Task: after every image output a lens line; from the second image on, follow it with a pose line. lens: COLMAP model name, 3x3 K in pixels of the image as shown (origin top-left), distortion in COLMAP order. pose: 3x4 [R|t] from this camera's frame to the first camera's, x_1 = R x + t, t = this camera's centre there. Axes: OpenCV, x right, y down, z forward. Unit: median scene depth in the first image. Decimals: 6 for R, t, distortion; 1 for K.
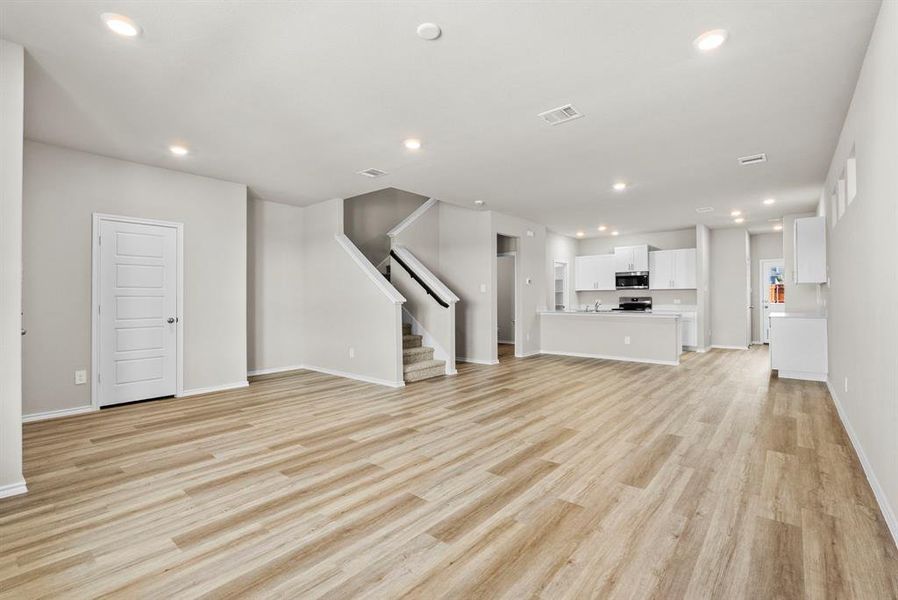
lens RADIAL K [[397.2, 0, 456.0], [0, 397.2, 295.5], [0, 0, 1]] dist [-0.004432, 0.000613]
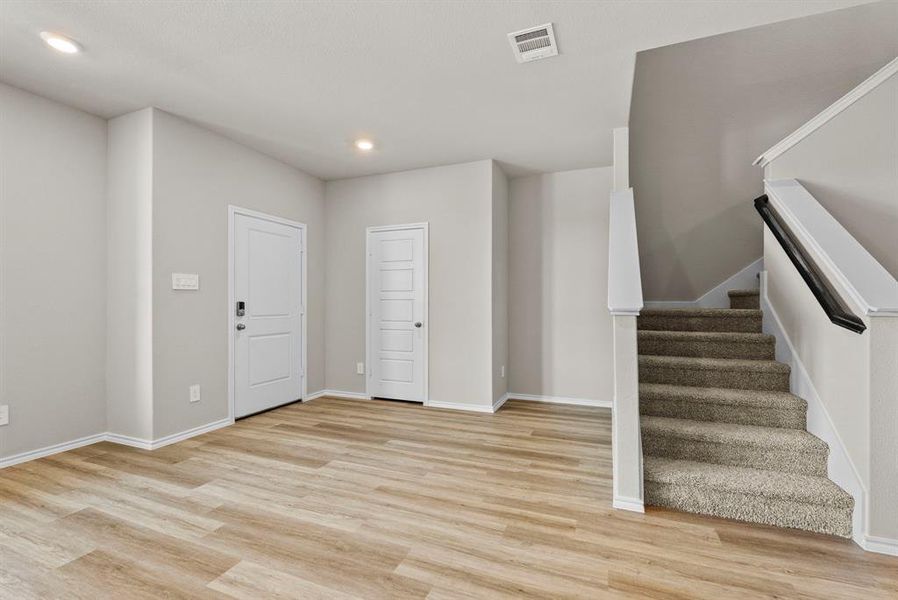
lens RADIAL K [[397.2, 0, 453.1], [0, 397.2, 302.6], [0, 0, 1]] dist [-0.004432, 0.000613]
pose [[0.314420, 0.001478, -0.949283, 0.224845], [0.003269, 0.999991, 0.002640, 0.007138], [0.949278, -0.003934, 0.314412, 0.763897]]
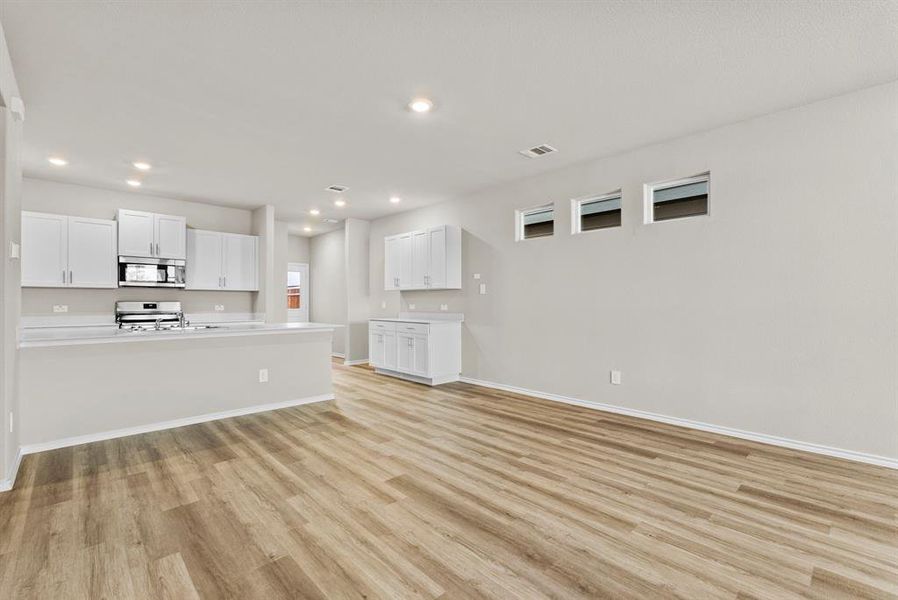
lens RADIAL K [[397.2, 0, 445.8], [0, 397.2, 302.0], [0, 0, 1]] dist [-0.004432, 0.000613]
pose [[0.120323, 0.006420, 0.992714, -0.167741], [-0.005491, 0.999968, -0.005801, 0.011357], [-0.992720, -0.004753, 0.120354, 1.013365]]
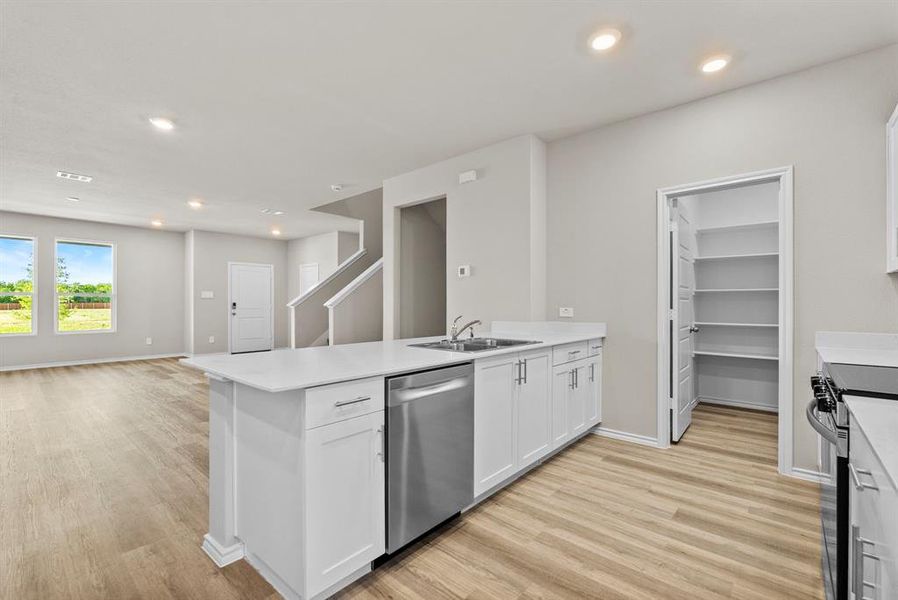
lens RADIAL K [[397.2, 0, 451.6], [0, 397.2, 303.5], [0, 0, 1]] dist [-0.004432, 0.000613]
pose [[-0.016208, 0.004815, -0.999857, 1.168022], [0.006038, 0.999971, 0.004718, 0.006880], [0.999850, -0.005960, -0.016236, 1.659788]]
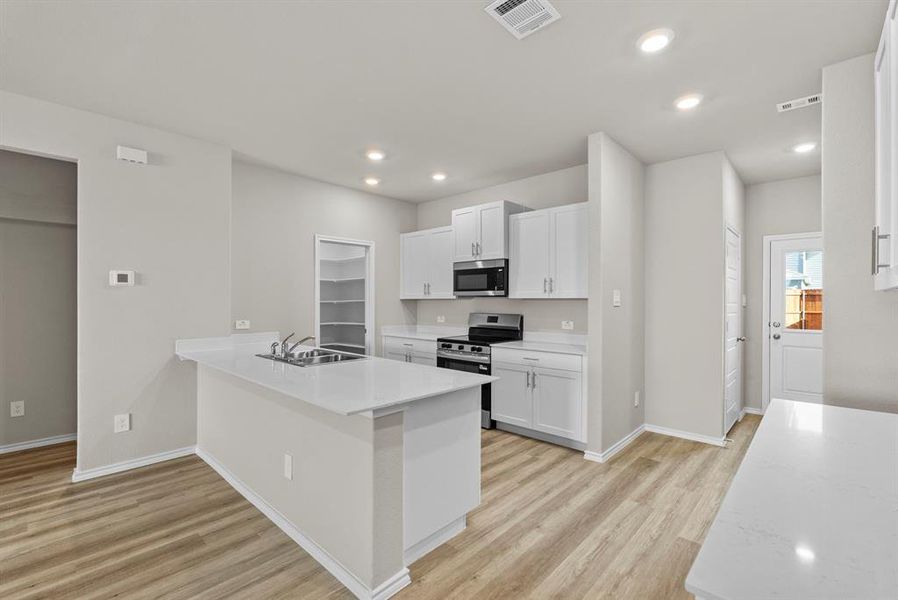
lens RADIAL K [[397.2, 0, 452.0], [0, 397.2, 300.6], [0, 0, 1]] dist [-0.004432, 0.000613]
pose [[0.998896, 0.008113, -0.046275, 0.867203], [-0.007801, 0.999946, 0.006905, -0.030704], [0.046329, -0.006536, 0.998905, 1.058704]]
